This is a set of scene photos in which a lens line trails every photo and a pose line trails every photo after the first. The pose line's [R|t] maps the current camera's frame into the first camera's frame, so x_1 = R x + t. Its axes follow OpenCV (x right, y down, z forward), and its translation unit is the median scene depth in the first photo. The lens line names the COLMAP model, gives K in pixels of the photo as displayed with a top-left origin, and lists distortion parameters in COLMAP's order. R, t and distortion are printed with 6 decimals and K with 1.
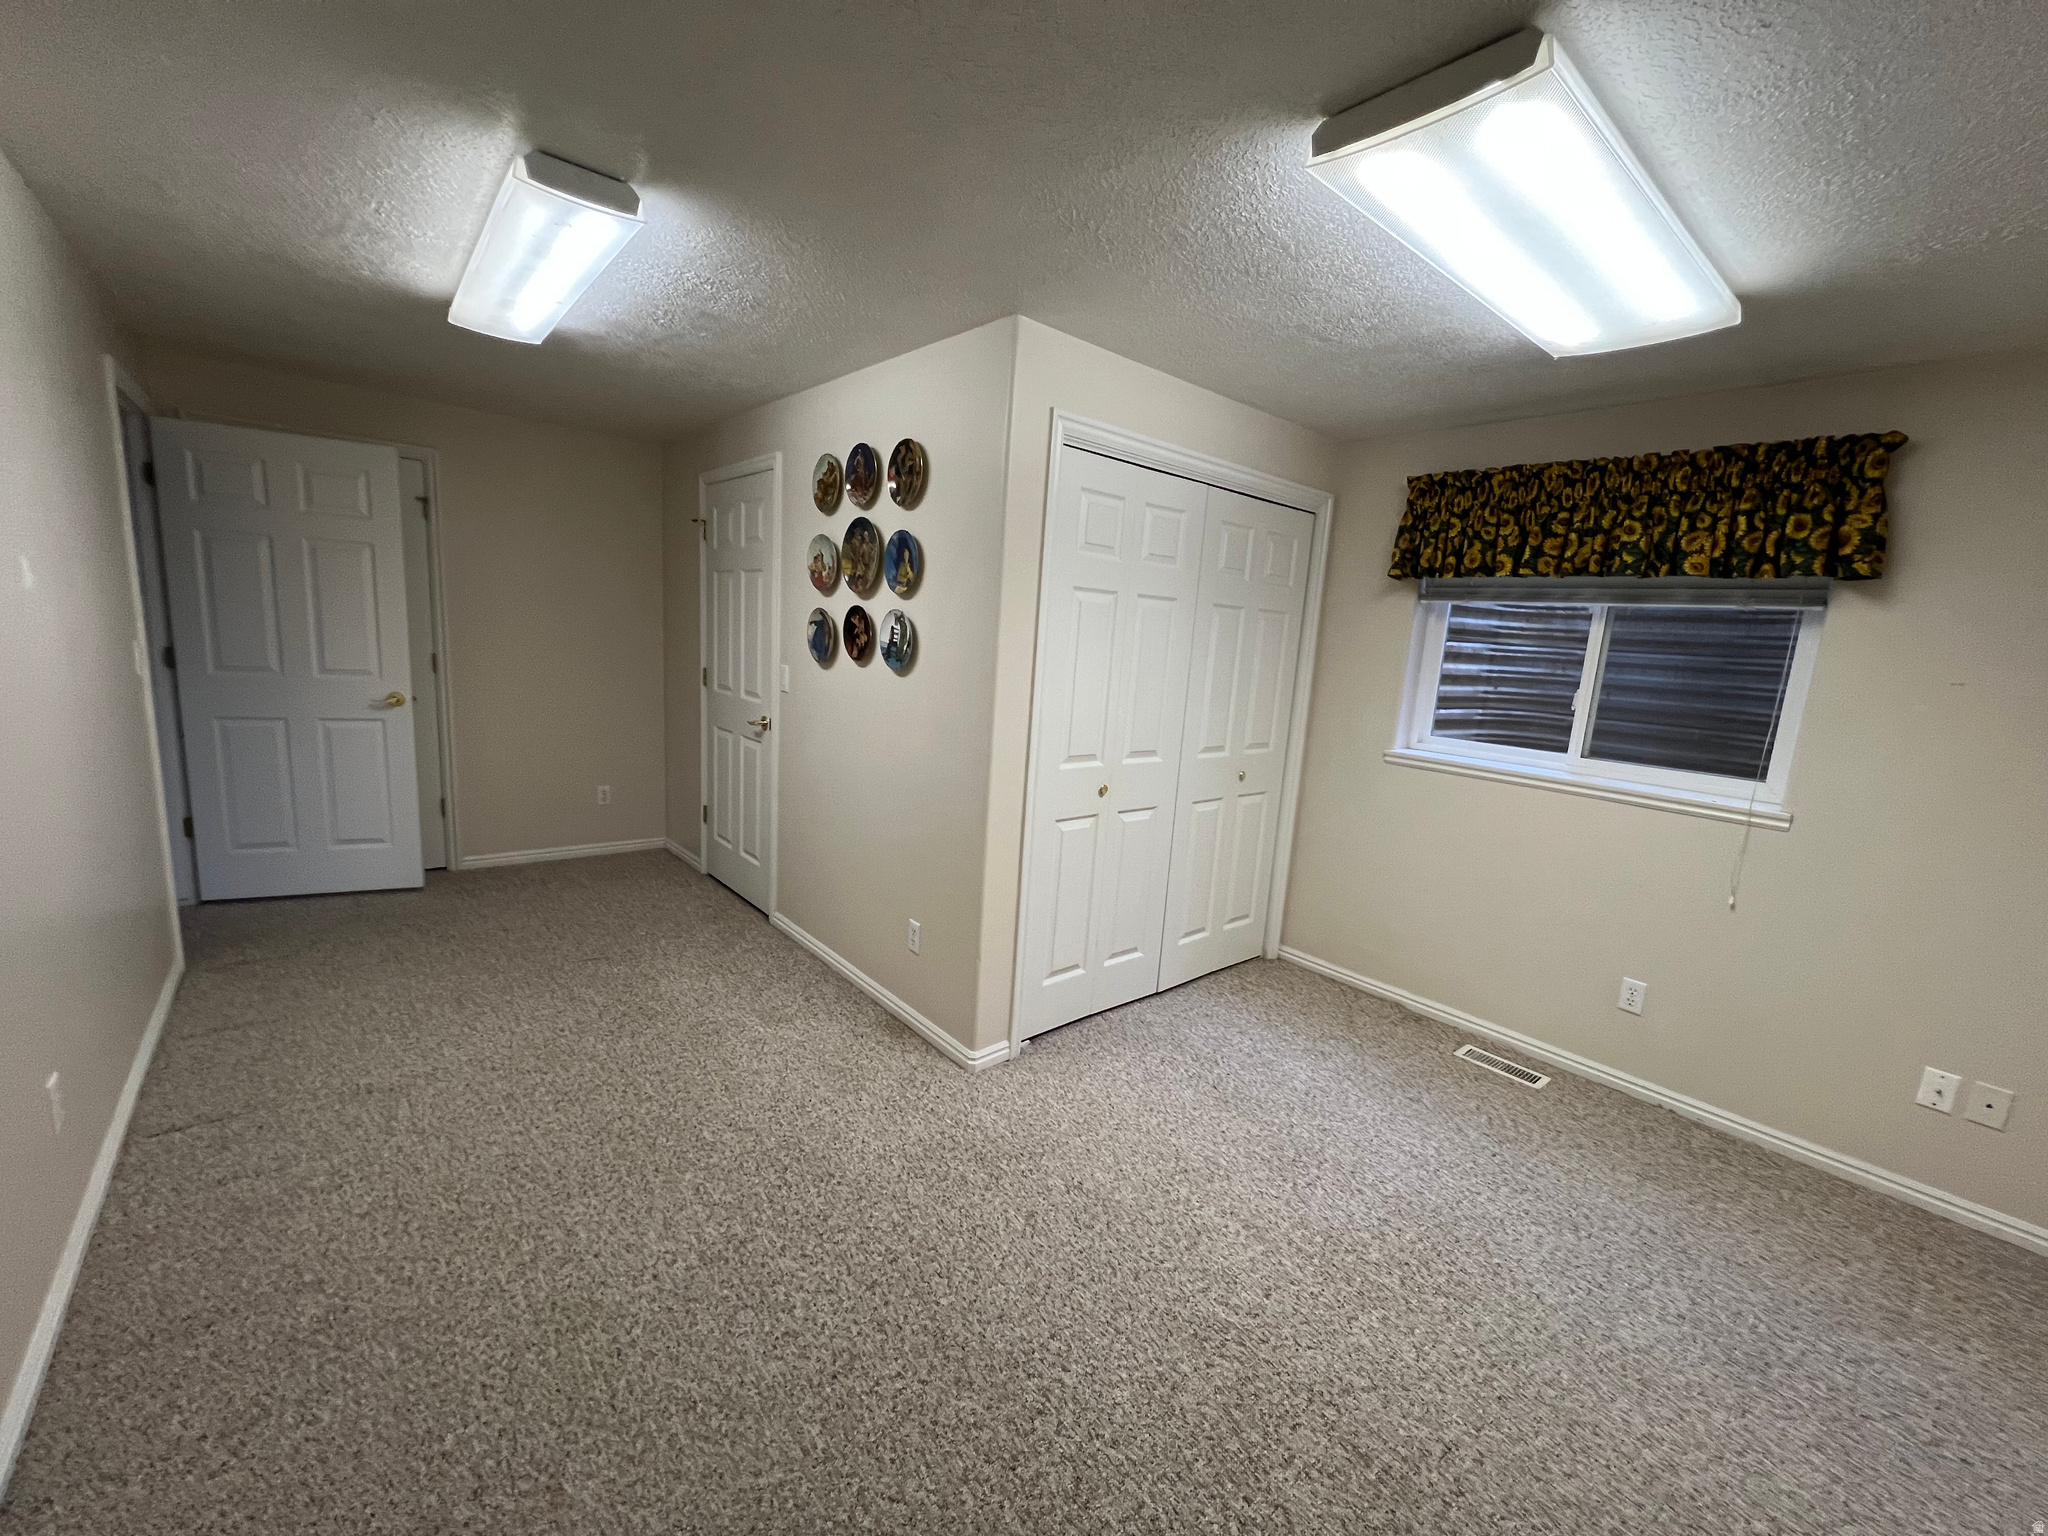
lens RADIAL K [[820.8, 0, 1023.2], [0, 820.8, 769.1], [0, 0, 1]] dist [-0.003611, 0.000651]
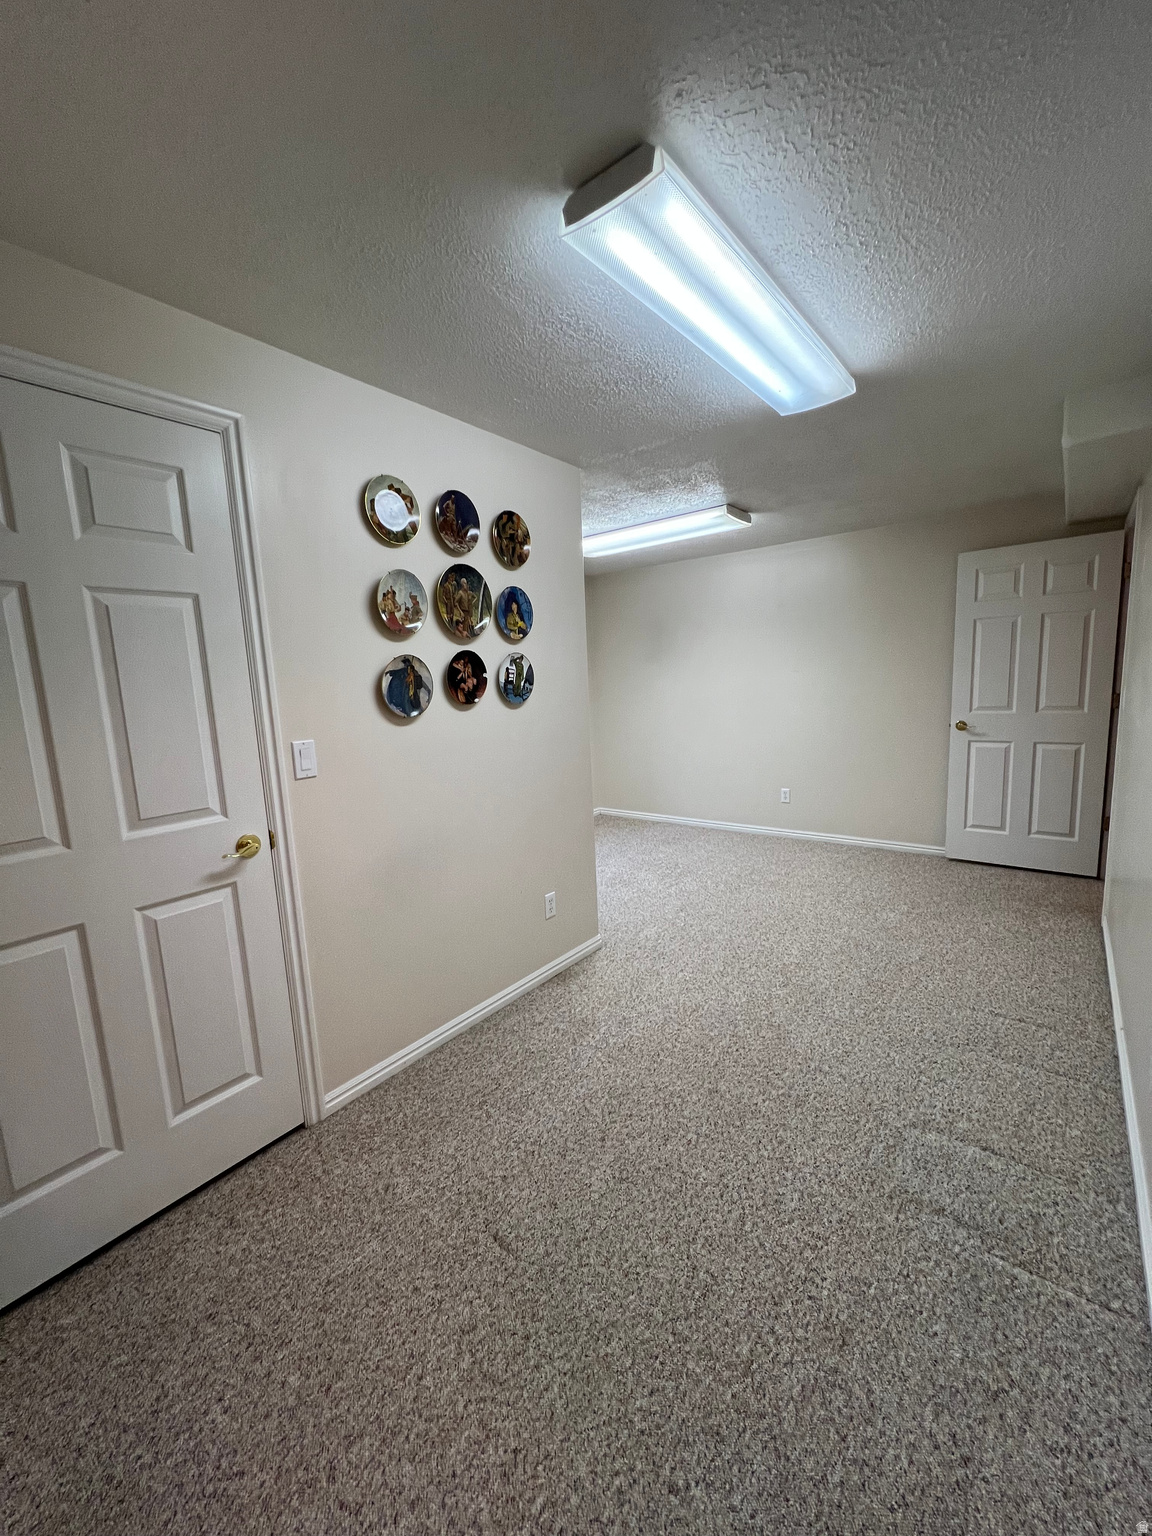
lens RADIAL K [[615.6, 0, 577.1], [0, 615.6, 763.5], [0, 0, 1]] dist [-0.003611, 0.000651]
pose [[-0.201086, -0.193087, 0.960355, -1.045933], [0.196392, 0.952529, 0.232635, -0.228824], [-0.959685, 0.235386, -0.153619, 1.077481]]
